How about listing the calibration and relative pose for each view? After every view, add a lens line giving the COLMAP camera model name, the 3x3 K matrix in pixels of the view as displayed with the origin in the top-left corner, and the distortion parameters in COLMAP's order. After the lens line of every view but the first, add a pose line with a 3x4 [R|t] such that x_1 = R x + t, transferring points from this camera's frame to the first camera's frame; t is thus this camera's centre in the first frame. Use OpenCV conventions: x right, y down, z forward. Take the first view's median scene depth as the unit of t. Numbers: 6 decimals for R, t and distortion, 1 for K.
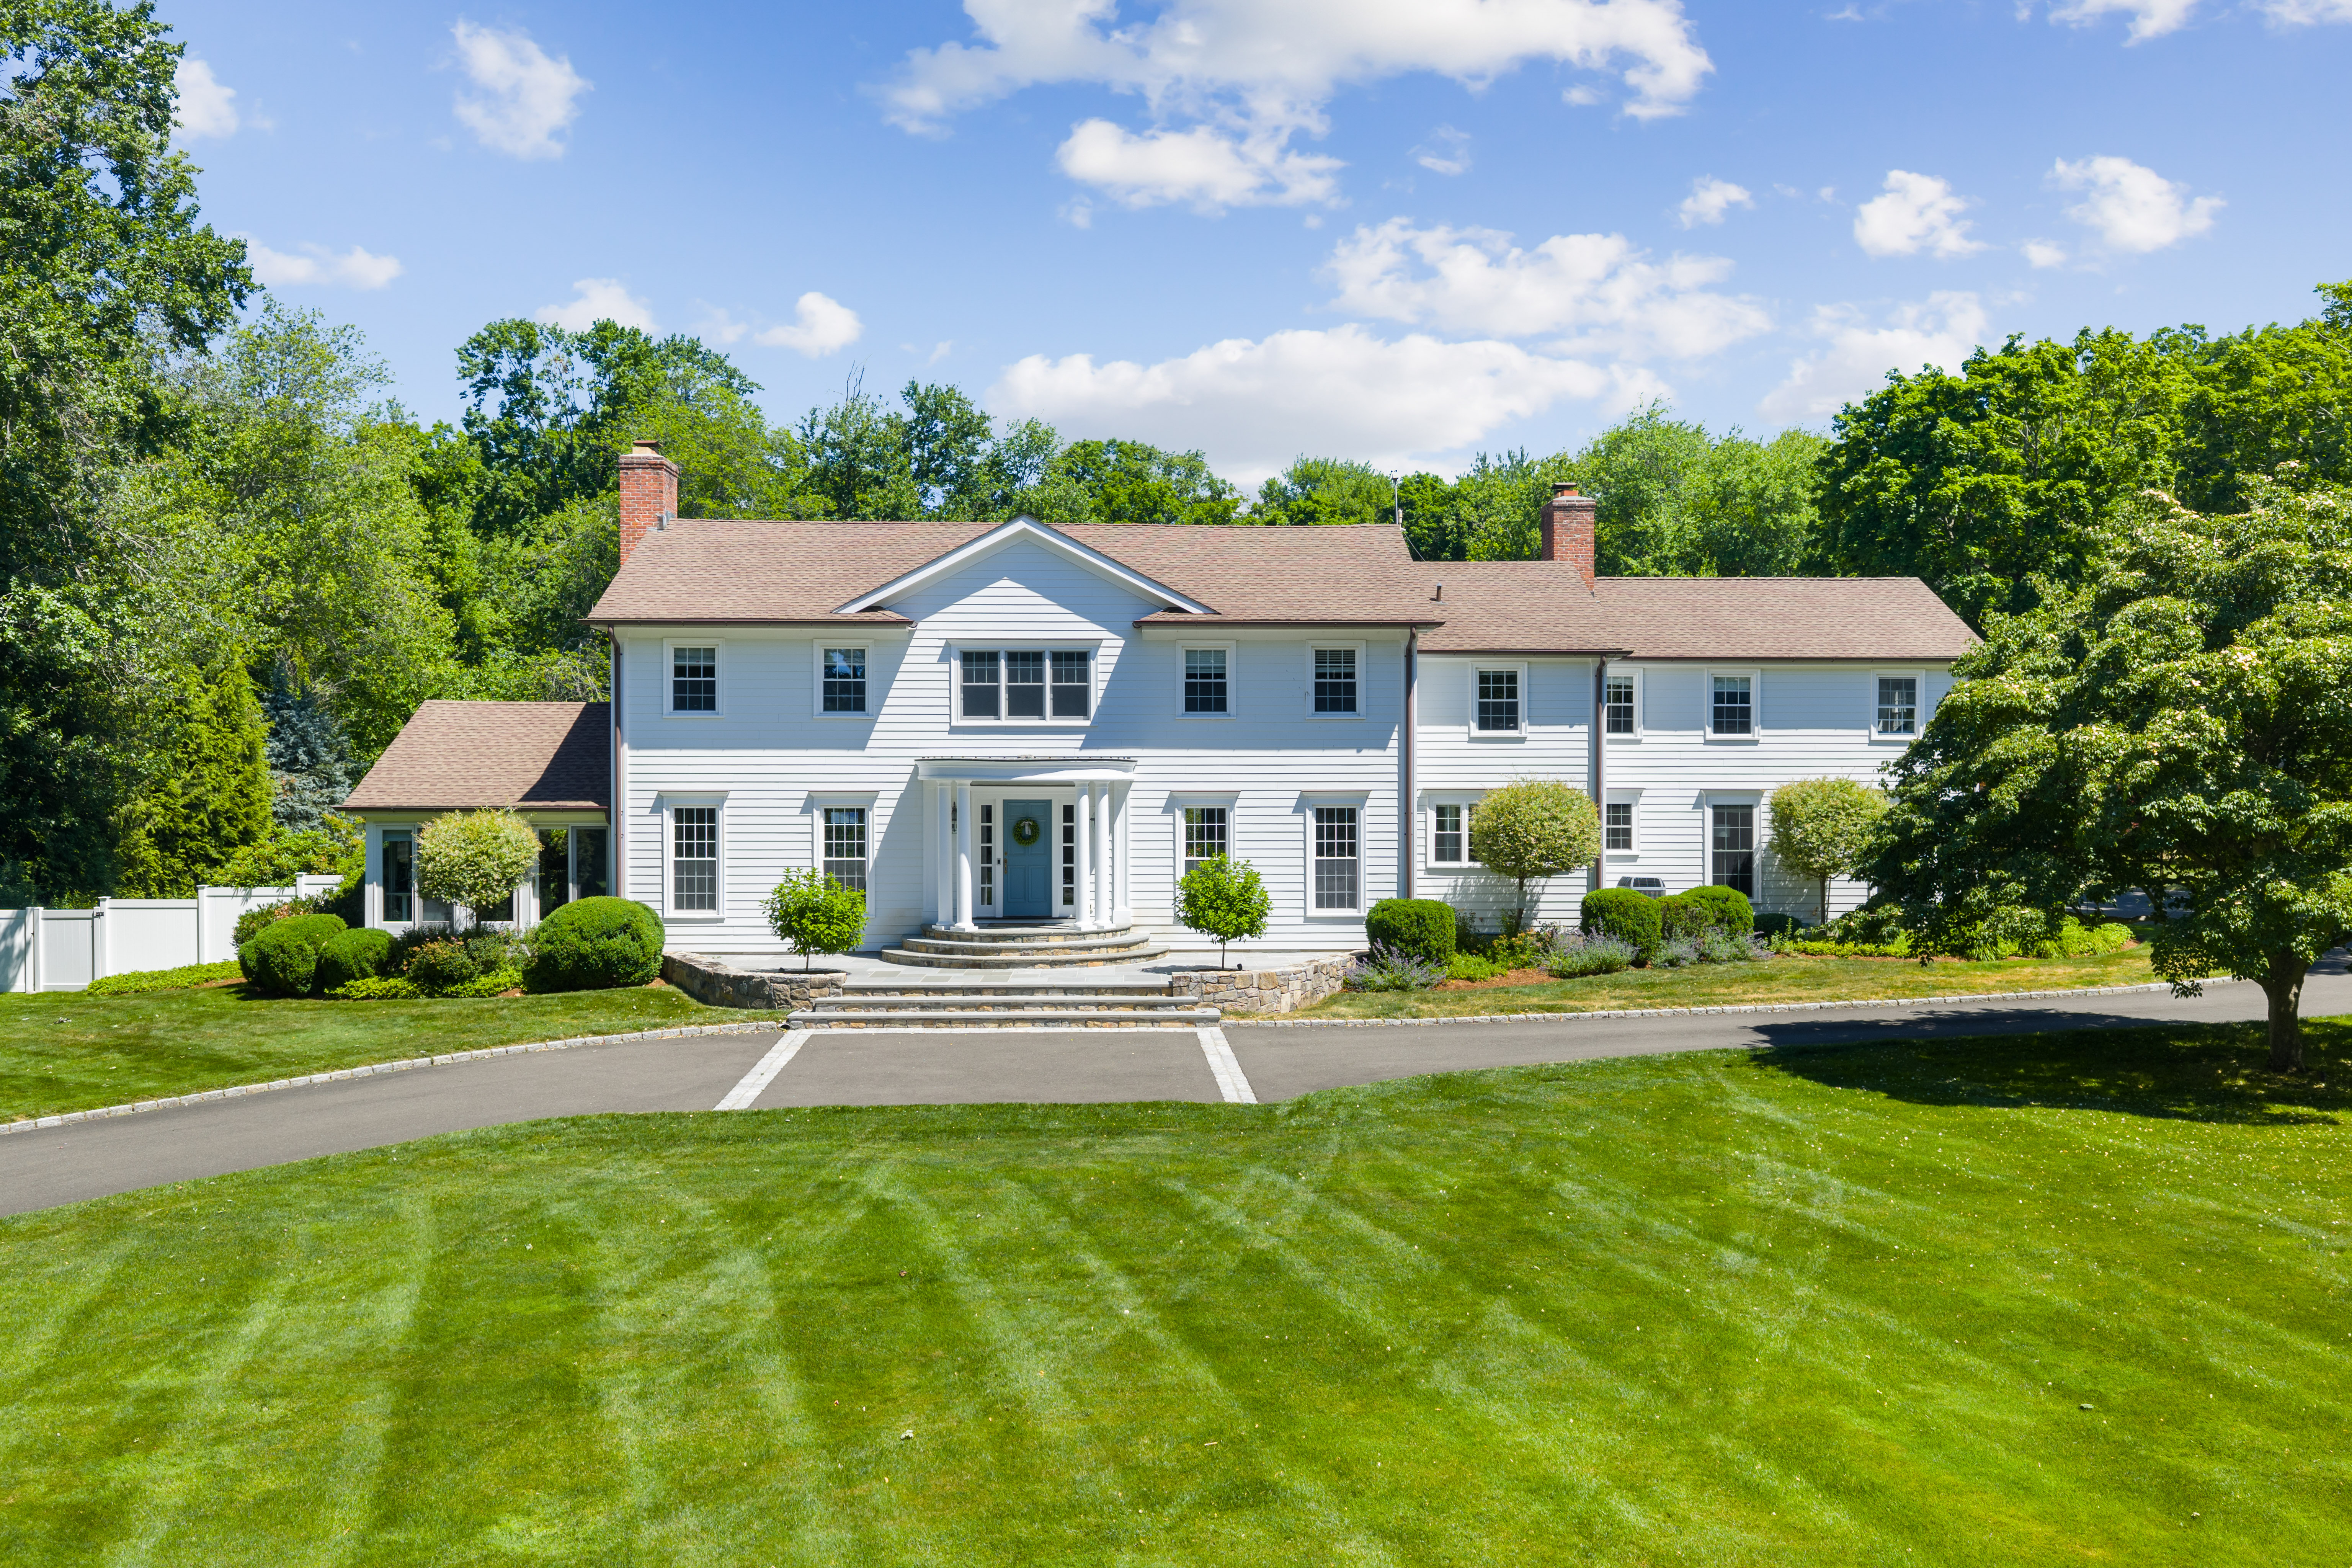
lens RADIAL K [[1939.0, 0, 1176.0], [0, 1939.0, 784.0], [0, 0, 1]] dist [0.015181, -0.011513]
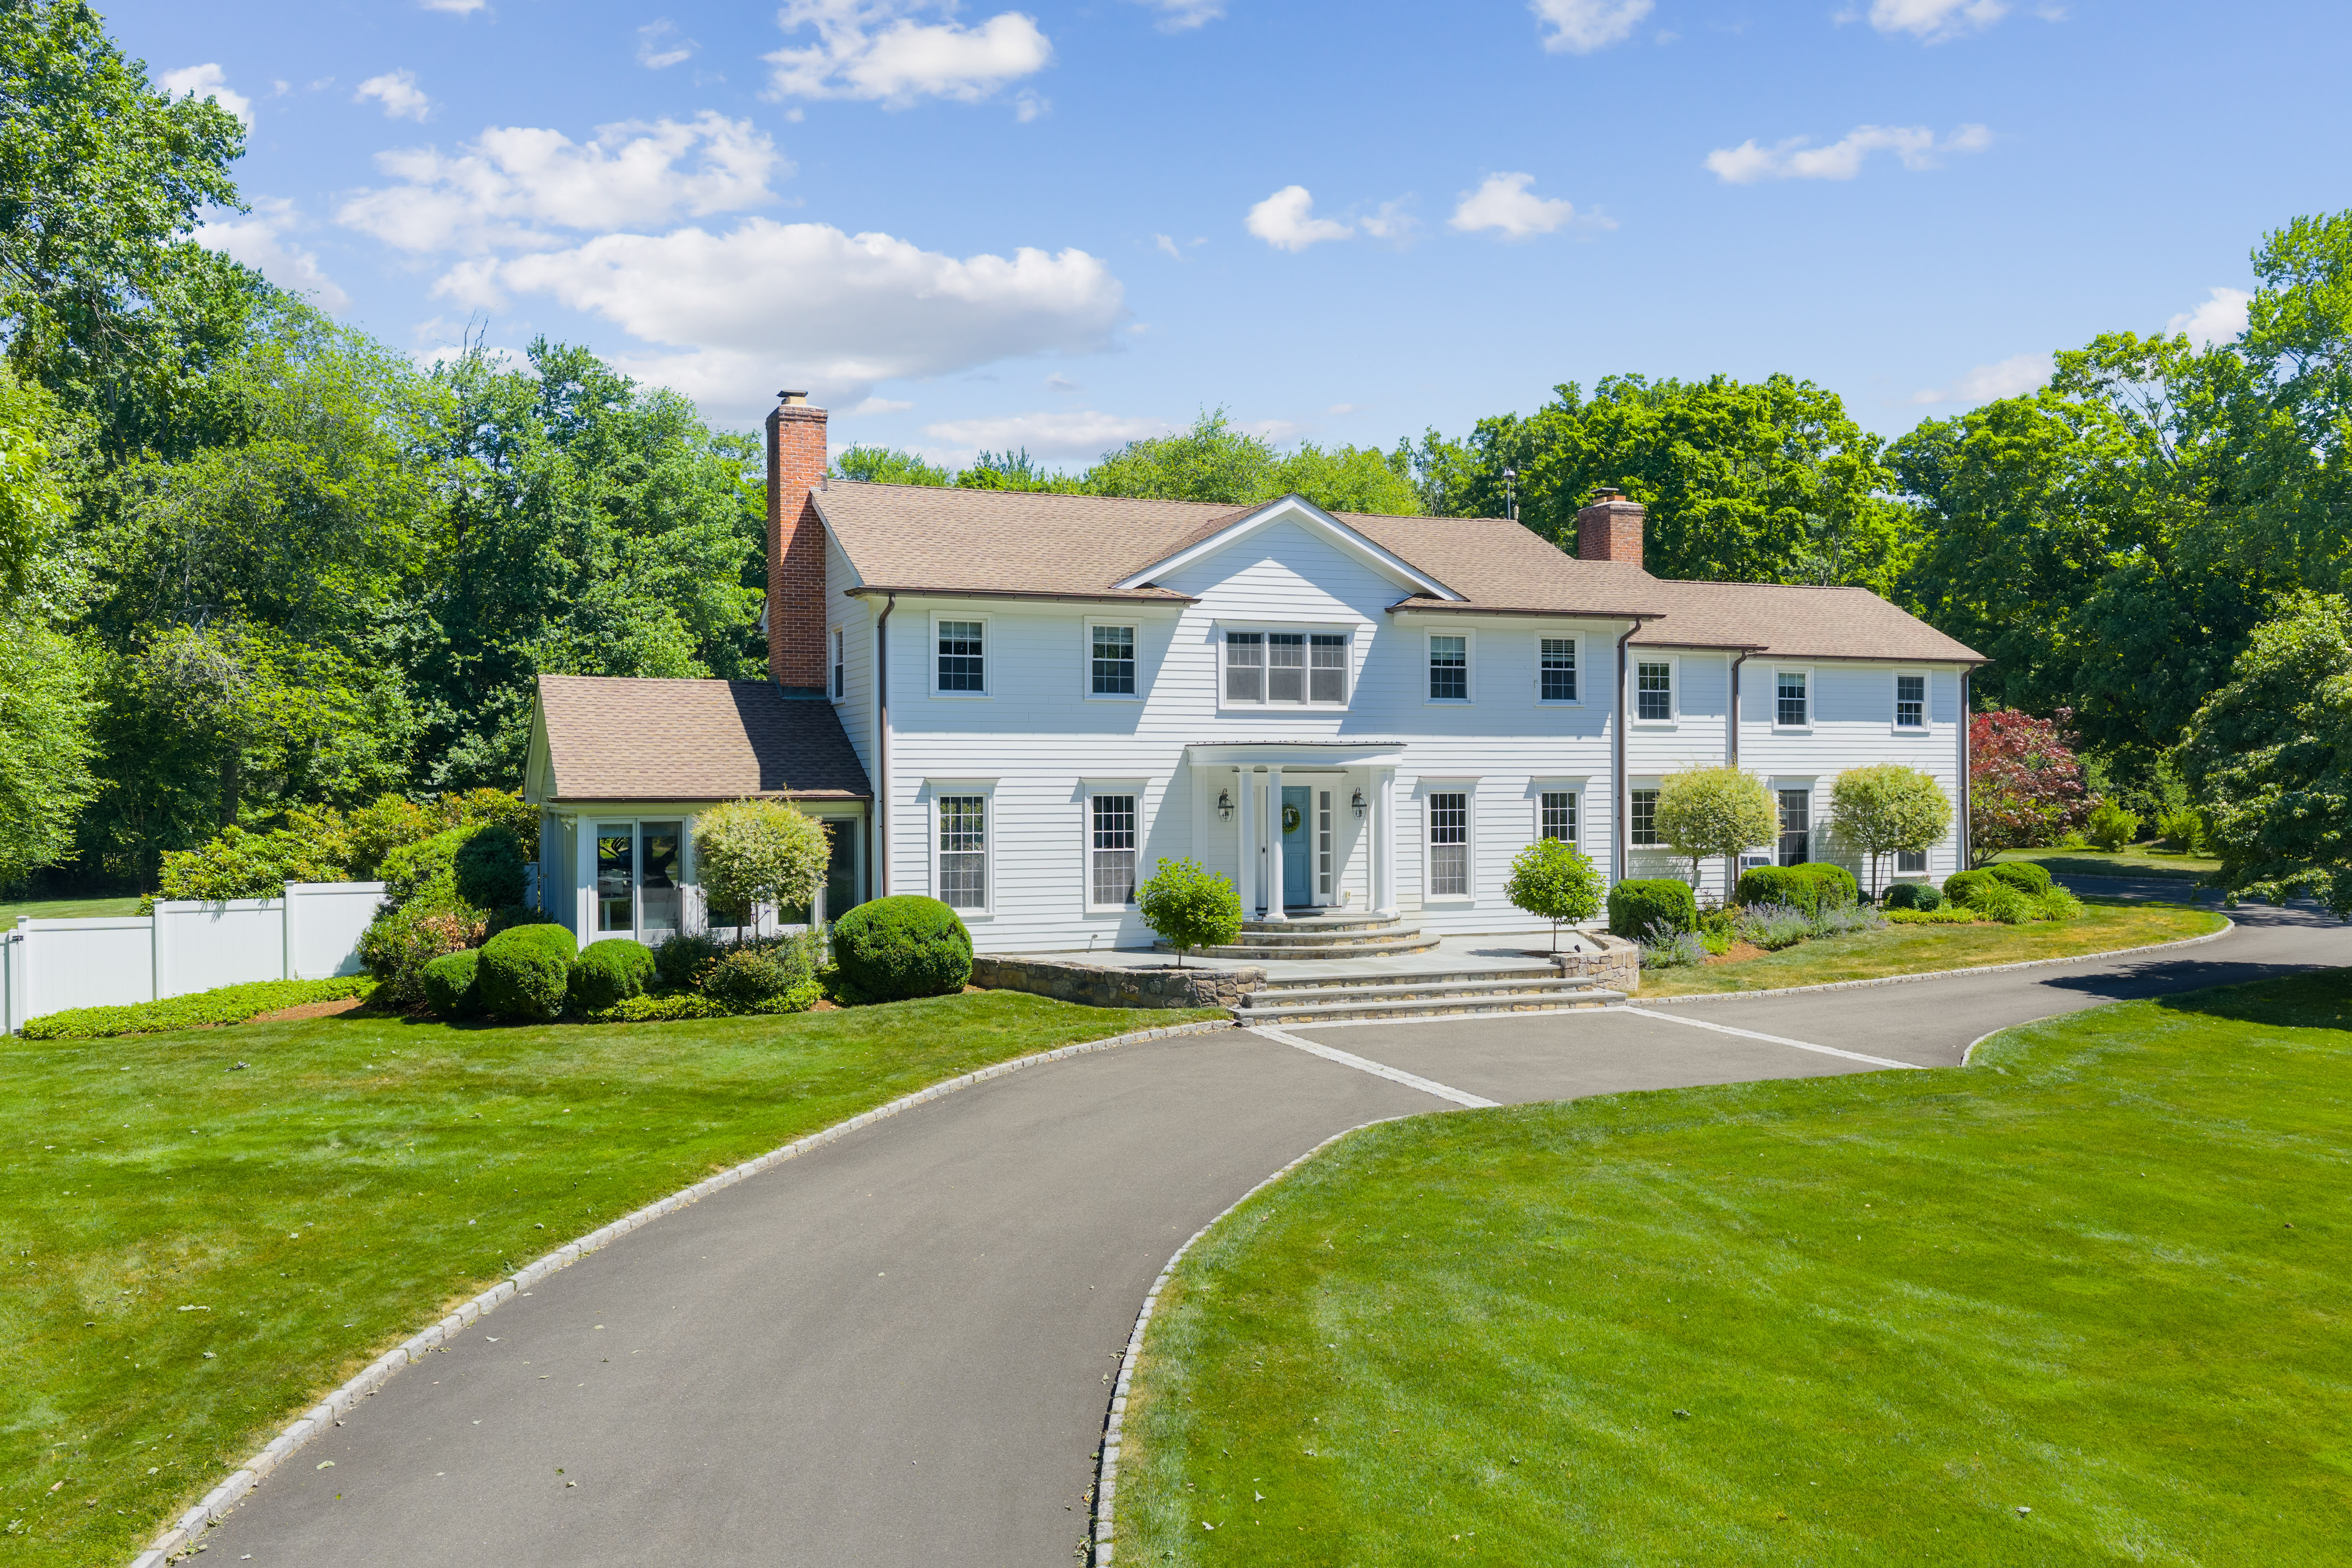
lens RADIAL K [[1939.0, 0, 1176.0], [0, 1939.0, 784.0], [0, 0, 1]] dist [0.015181, -0.011513]
pose [[0.935073, -0.003718, 0.354436, -0.476354], [0.003544, 0.999993, 0.001140, 0.005699], [-0.354438, 0.000190, 0.935080, 0.108351]]
